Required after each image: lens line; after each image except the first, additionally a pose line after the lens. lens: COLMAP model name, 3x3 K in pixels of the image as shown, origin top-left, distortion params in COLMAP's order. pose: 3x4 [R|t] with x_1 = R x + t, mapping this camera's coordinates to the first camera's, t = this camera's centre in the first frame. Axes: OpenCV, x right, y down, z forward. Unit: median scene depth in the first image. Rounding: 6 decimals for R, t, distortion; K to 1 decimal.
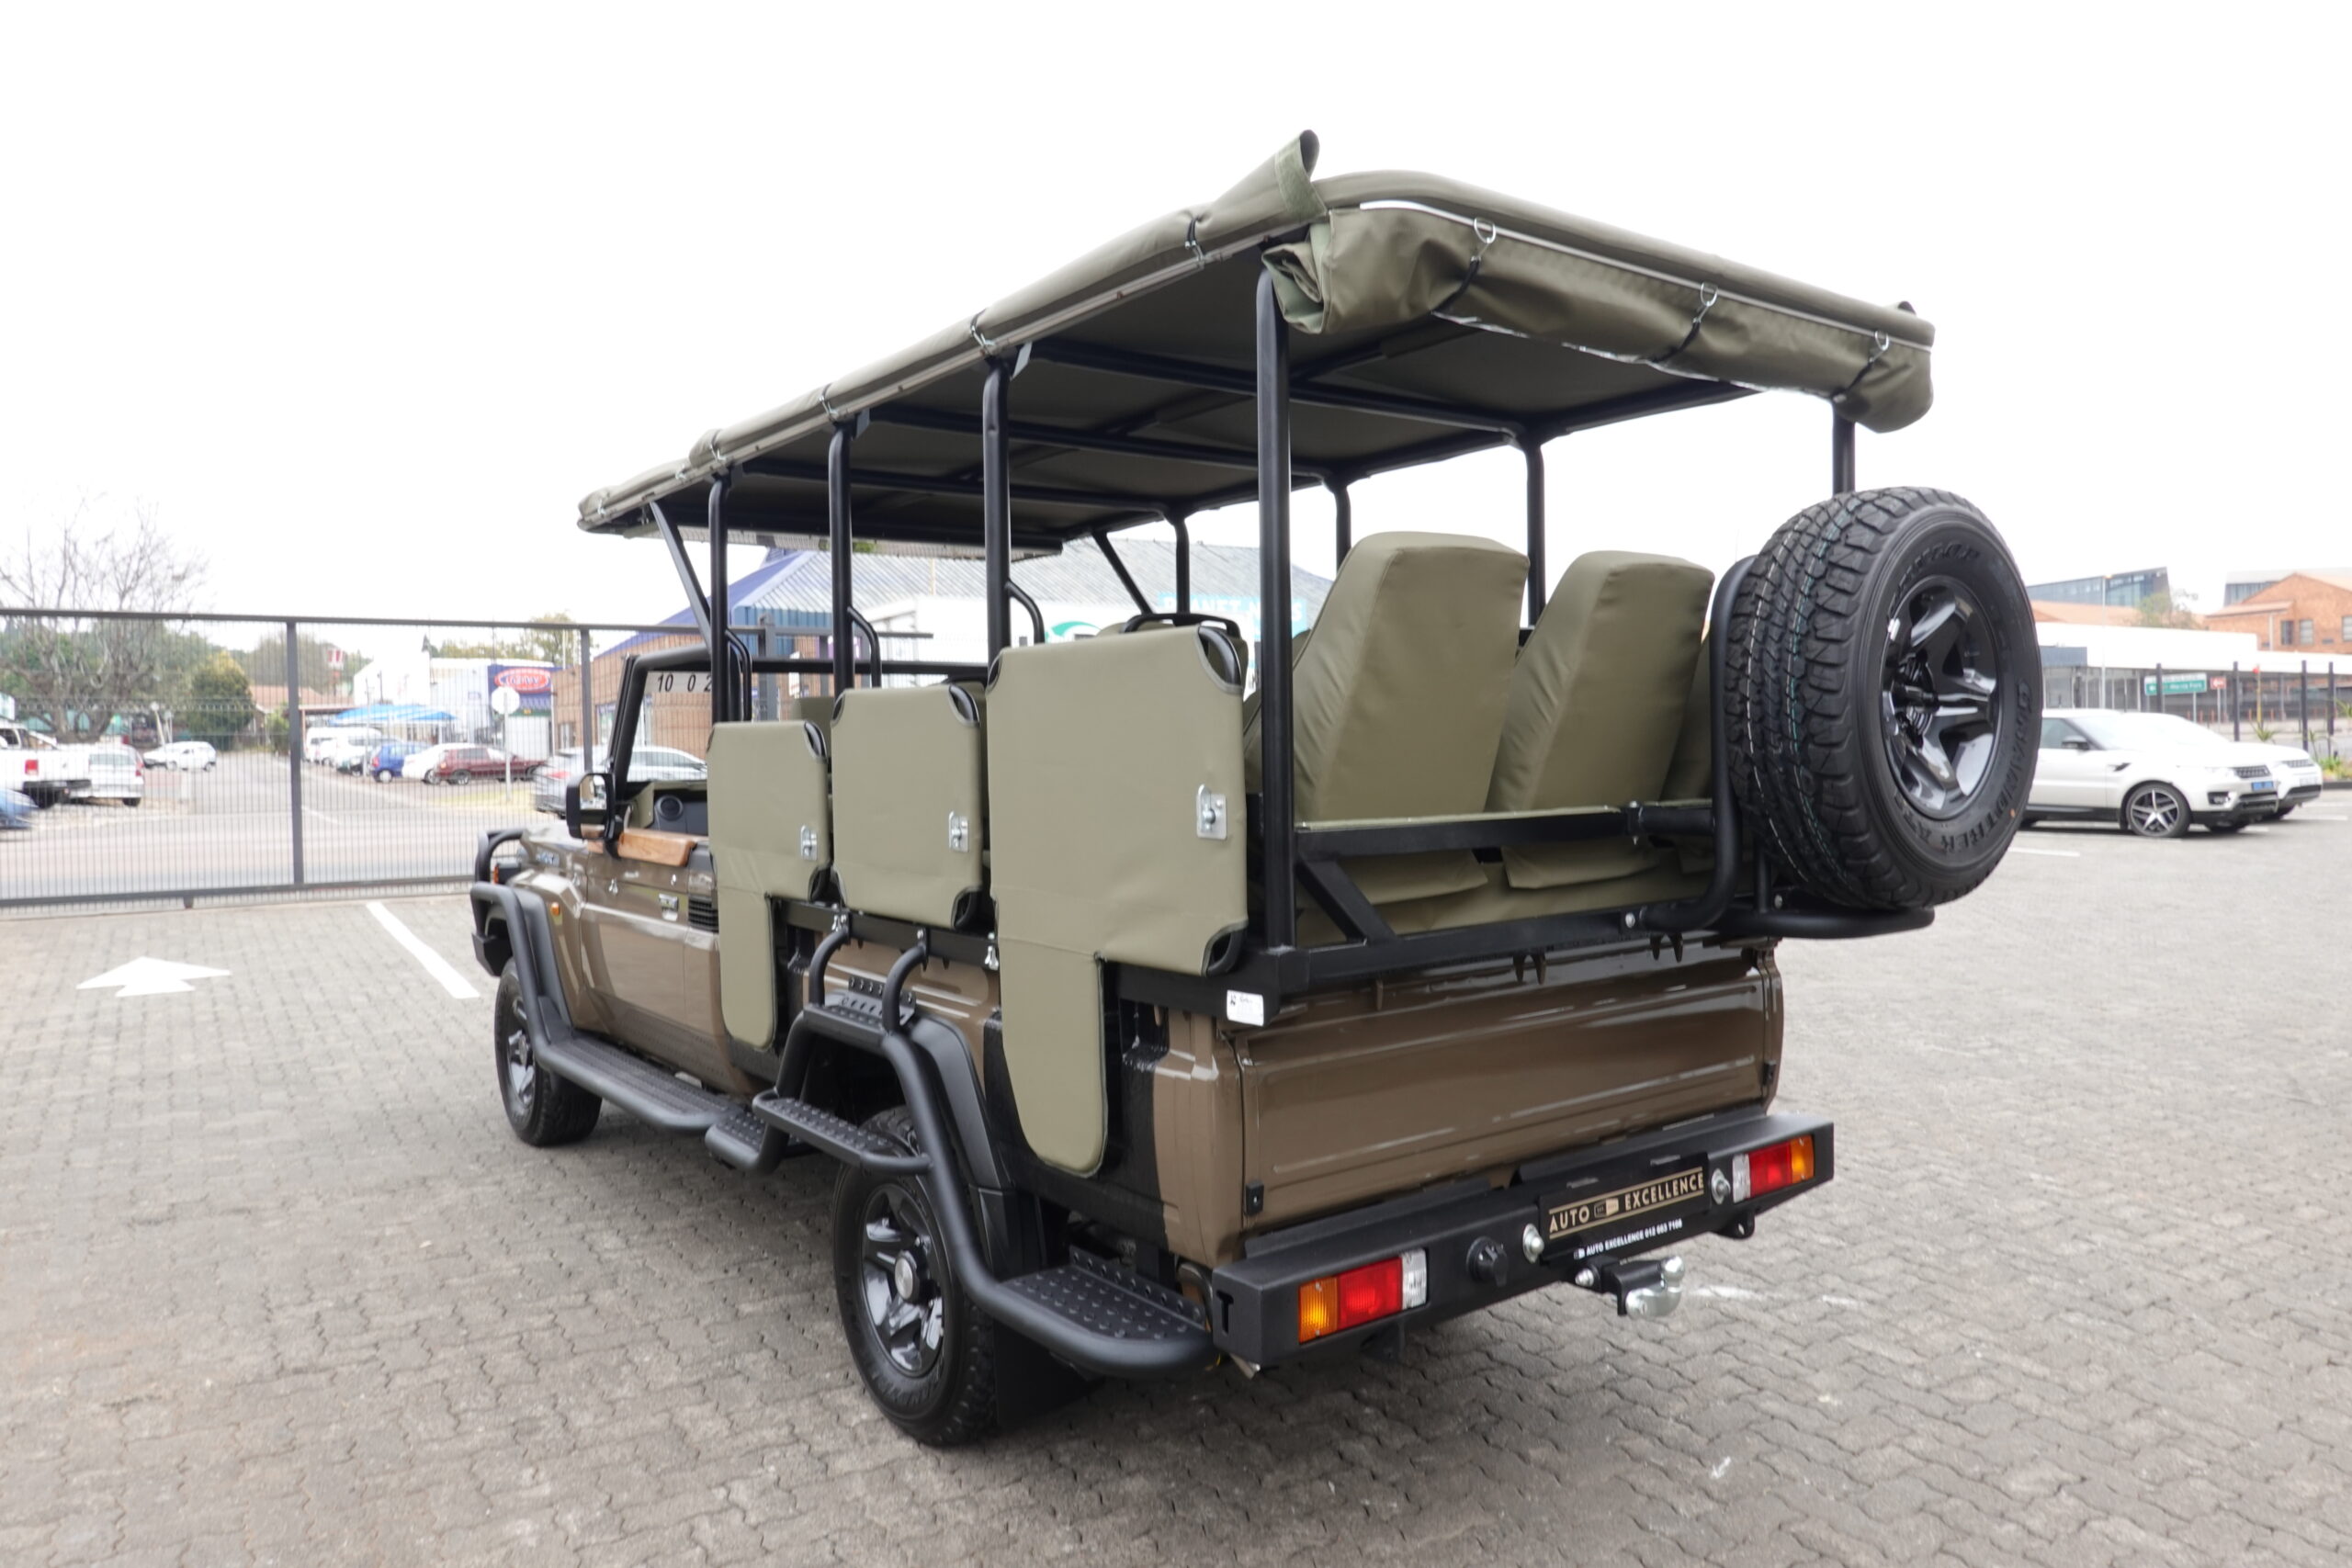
lens RADIAL K [[1562.0, 0, 1175.3], [0, 1562.0, 788.1], [0, 0, 1]] dist [-0.006088, 0.000303]
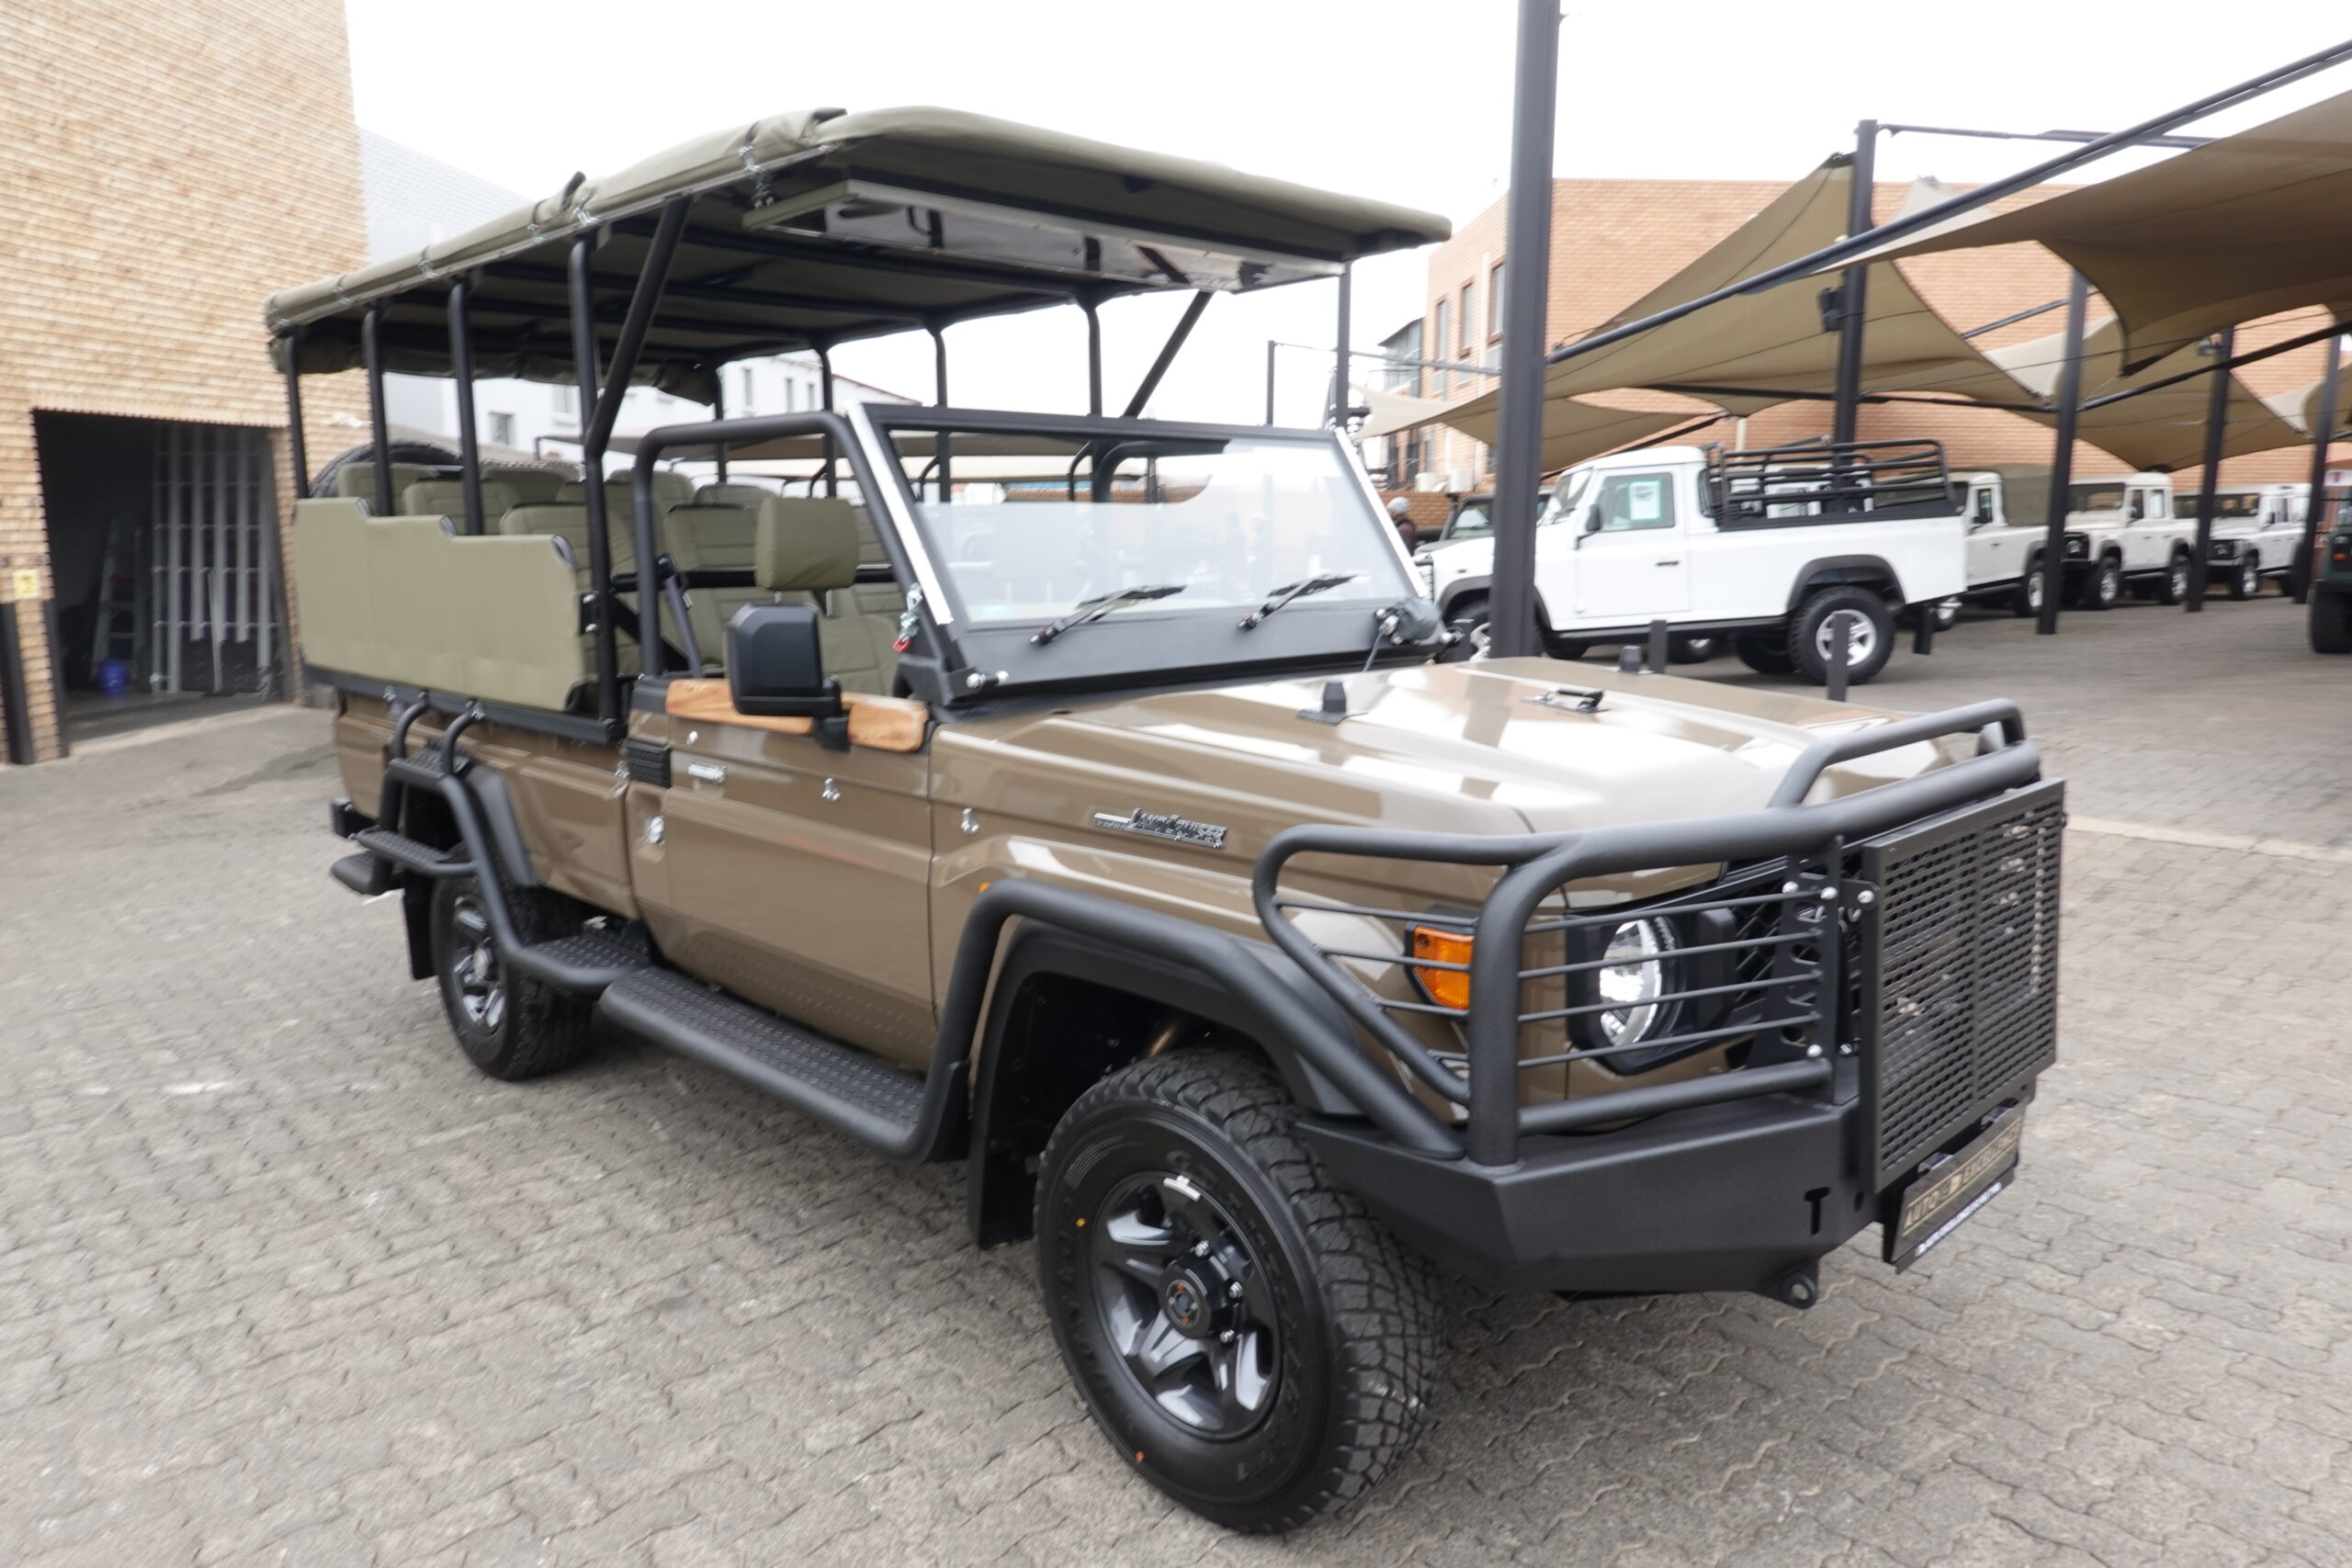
lens RADIAL K [[1562.0, 0, 1174.9], [0, 1562.0, 791.0], [0, 0, 1]] dist [-0.006088, 0.000303]
pose [[-0.990633, 0.043951, -0.129284, -0.213115], [0.018489, 0.981239, 0.191909, -0.080450], [0.135293, 0.187721, -0.972860, 2.400308]]
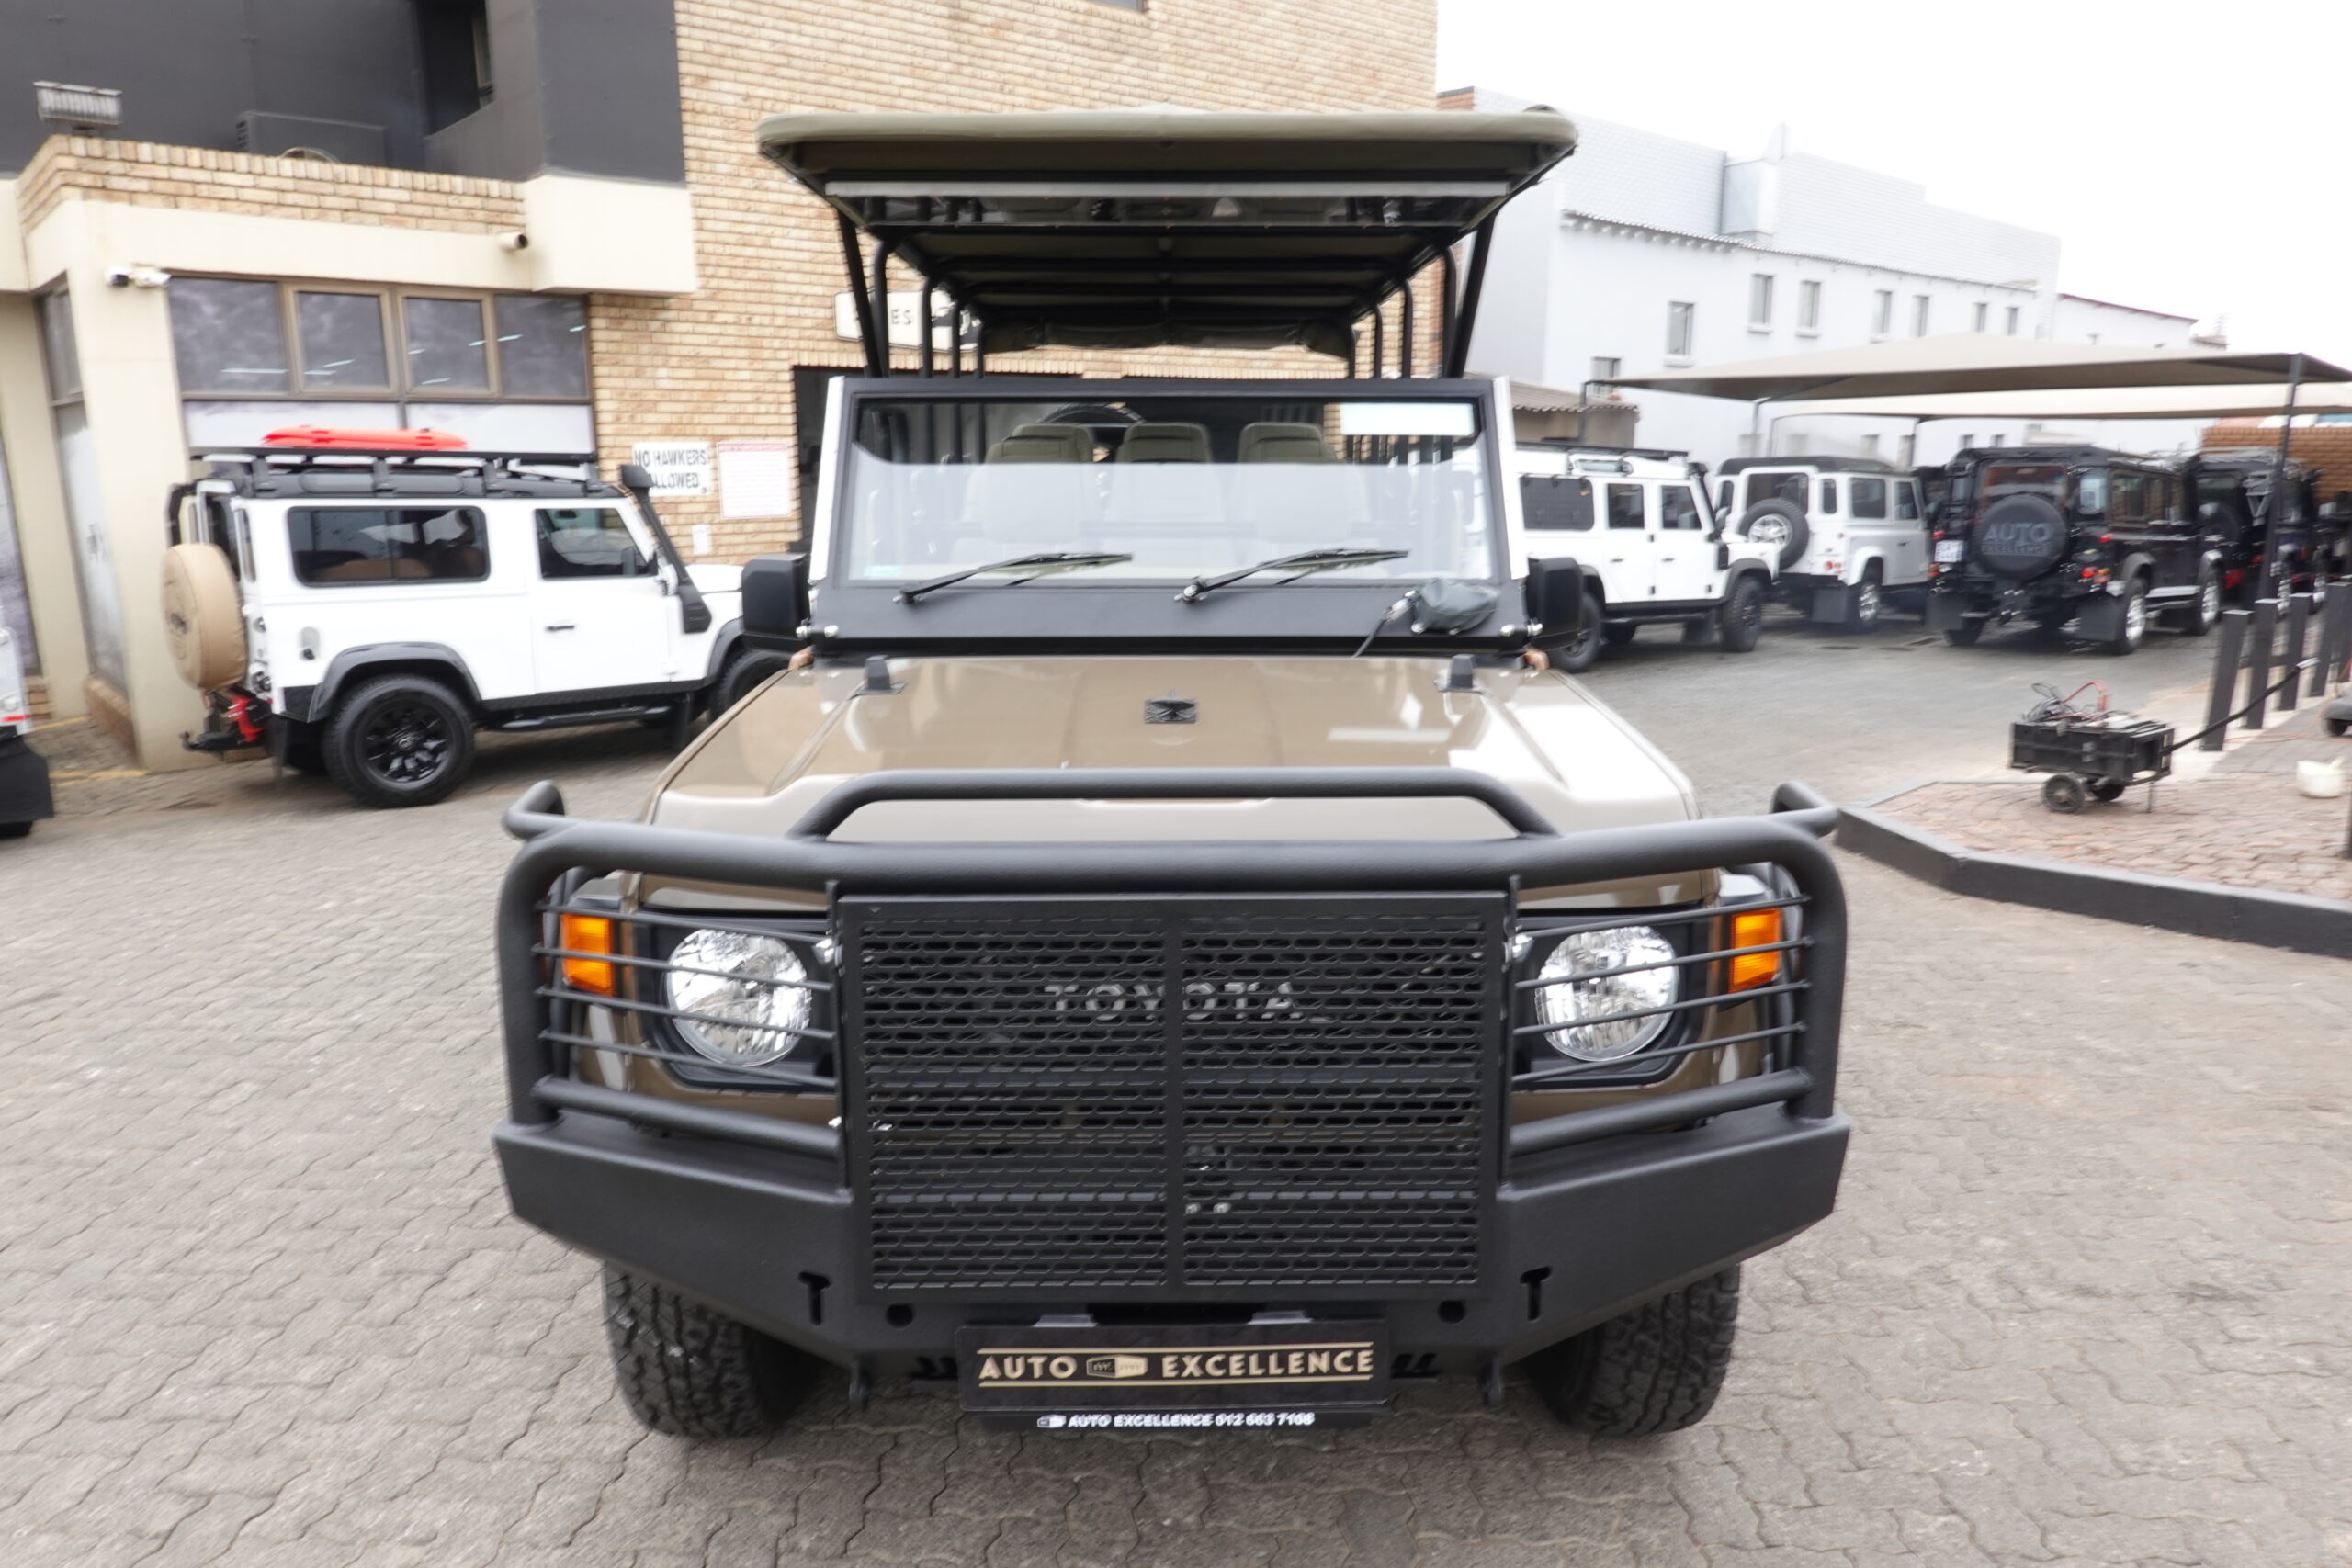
lens RADIAL K [[1562.0, 0, 1167.4], [0, 1562.0, 784.7], [0, 0, 1]] dist [-0.006088, 0.000303]
pose [[-0.807093, -0.099253, 0.582022, -0.862847], [0.028925, 0.977939, 0.206880, -0.078245], [-0.589715, 0.183806, -0.786417, 2.209100]]
